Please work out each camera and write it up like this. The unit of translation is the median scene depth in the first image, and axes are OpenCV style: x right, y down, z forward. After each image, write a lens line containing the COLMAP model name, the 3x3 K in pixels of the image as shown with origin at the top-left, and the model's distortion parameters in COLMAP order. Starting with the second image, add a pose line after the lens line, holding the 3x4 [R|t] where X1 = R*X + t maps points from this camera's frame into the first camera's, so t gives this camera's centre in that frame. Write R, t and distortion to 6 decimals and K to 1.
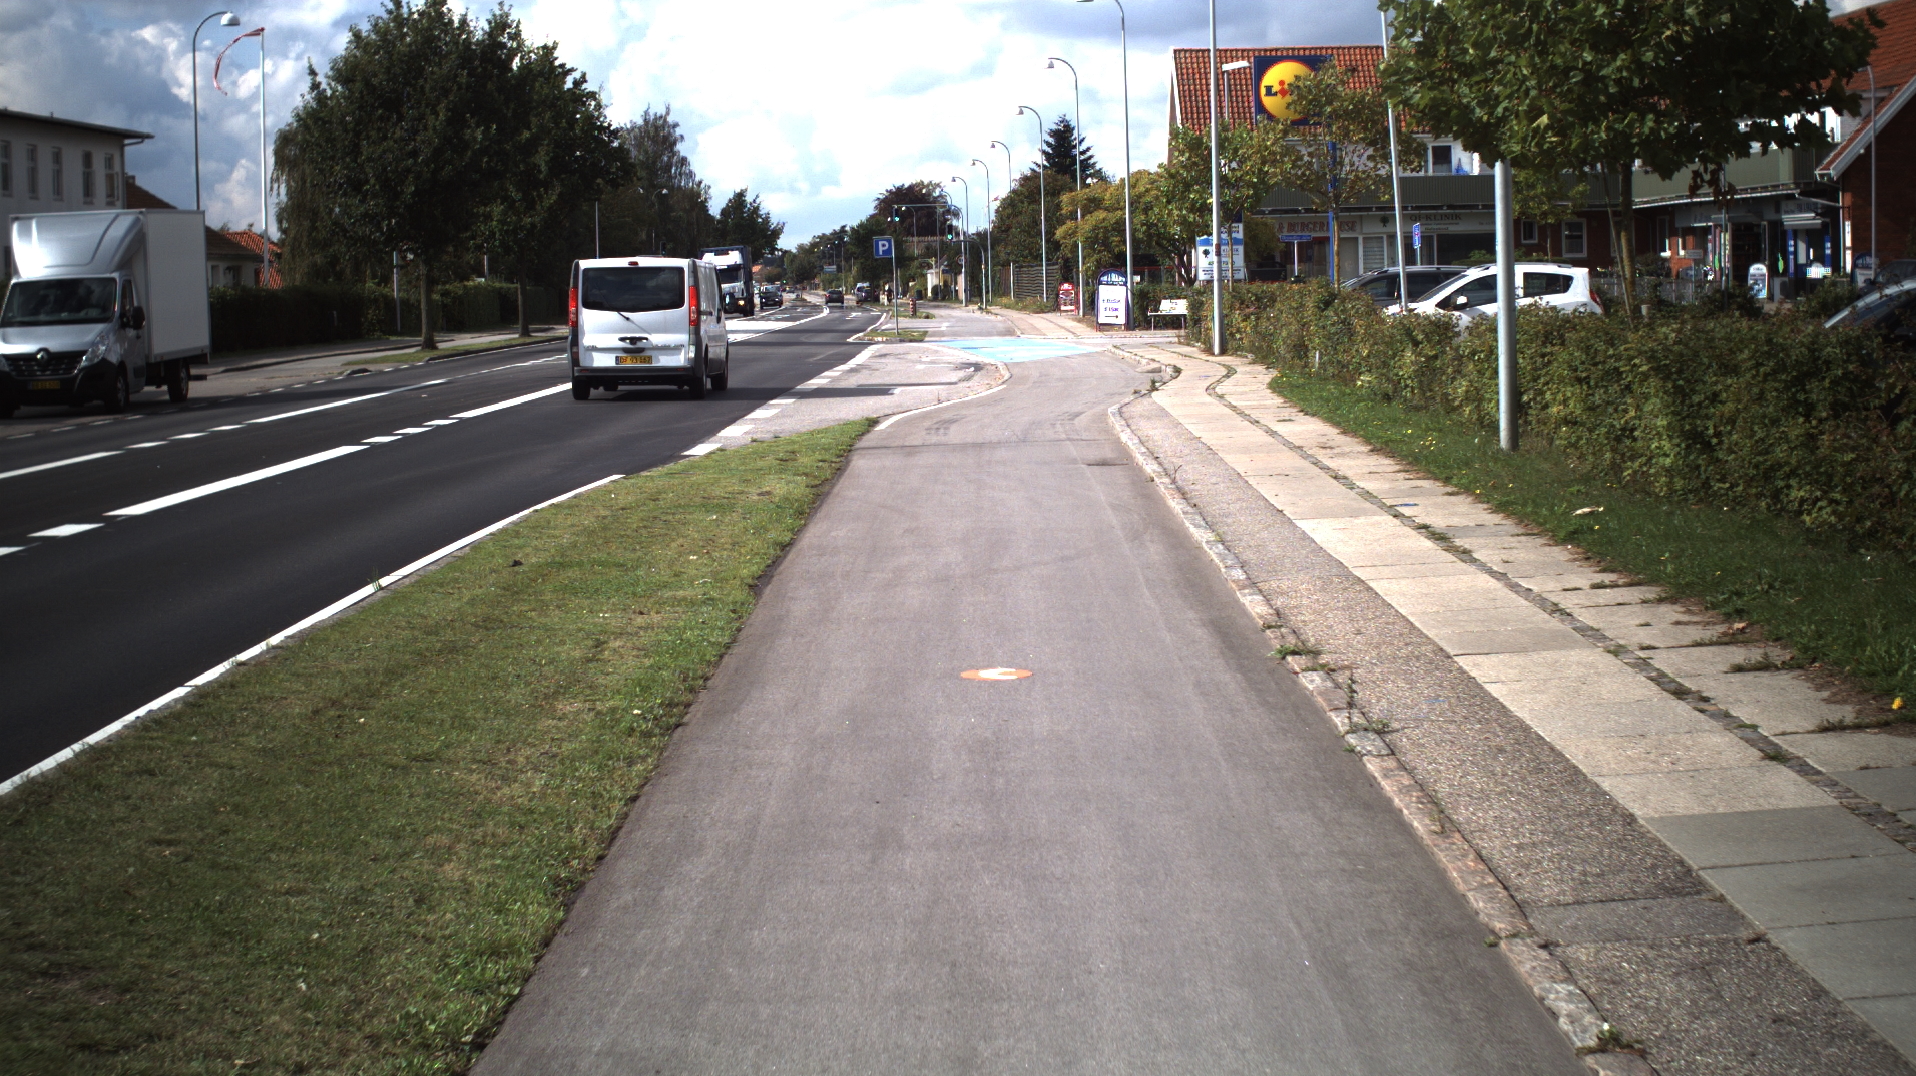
lens RADIAL K [[4477.2, 0, 955.6], [0, 4477.2, 535.6], [0, 0, 1]] dist [-0.342987, -0.124822]
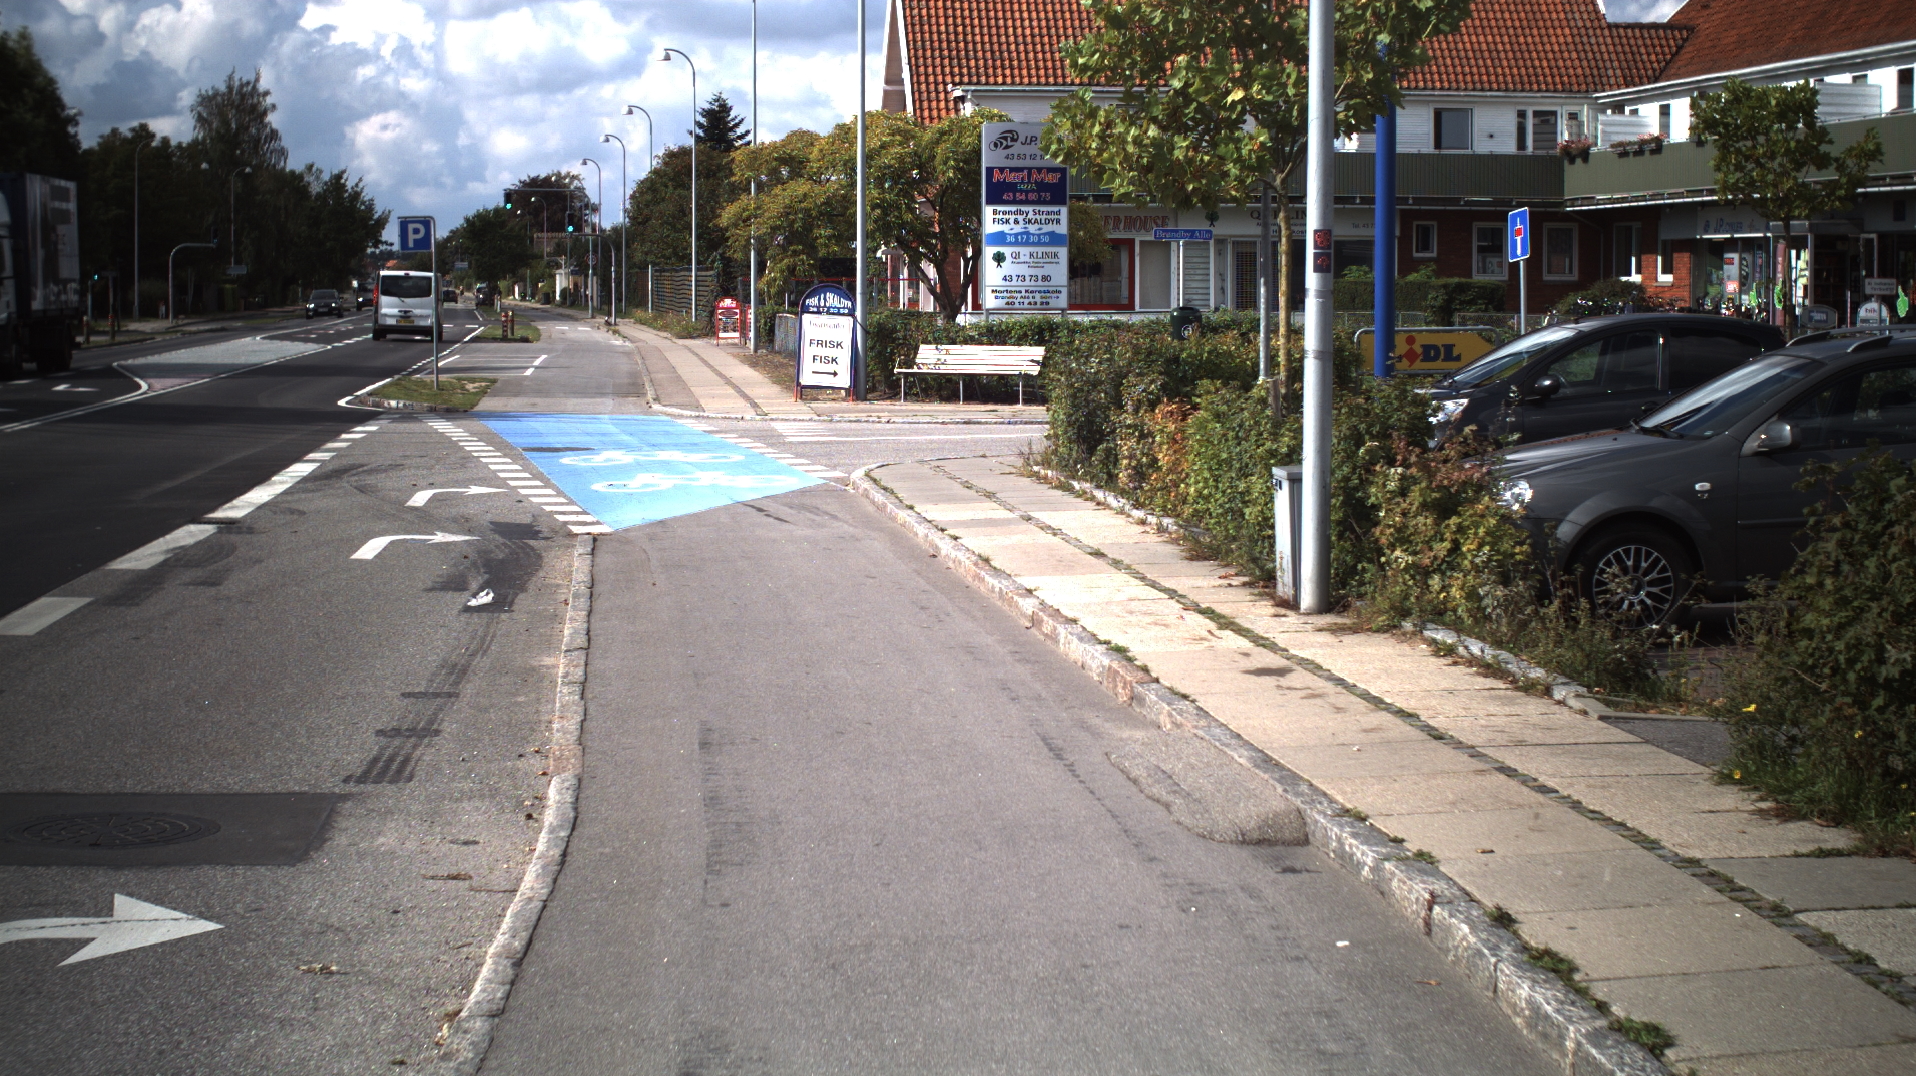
lens RADIAL K [[3492.3, 0, 958.3], [0, 3492.3, 540.0], [0, 0, 1]] dist [-0.223741, 0.125063]
pose [[0.994818, 0.021111, 0.099460, 0.009033], [-0.022853, 0.999604, 0.016401, -0.033714], [-0.099074, -0.018589, 0.994906, 0.542202]]
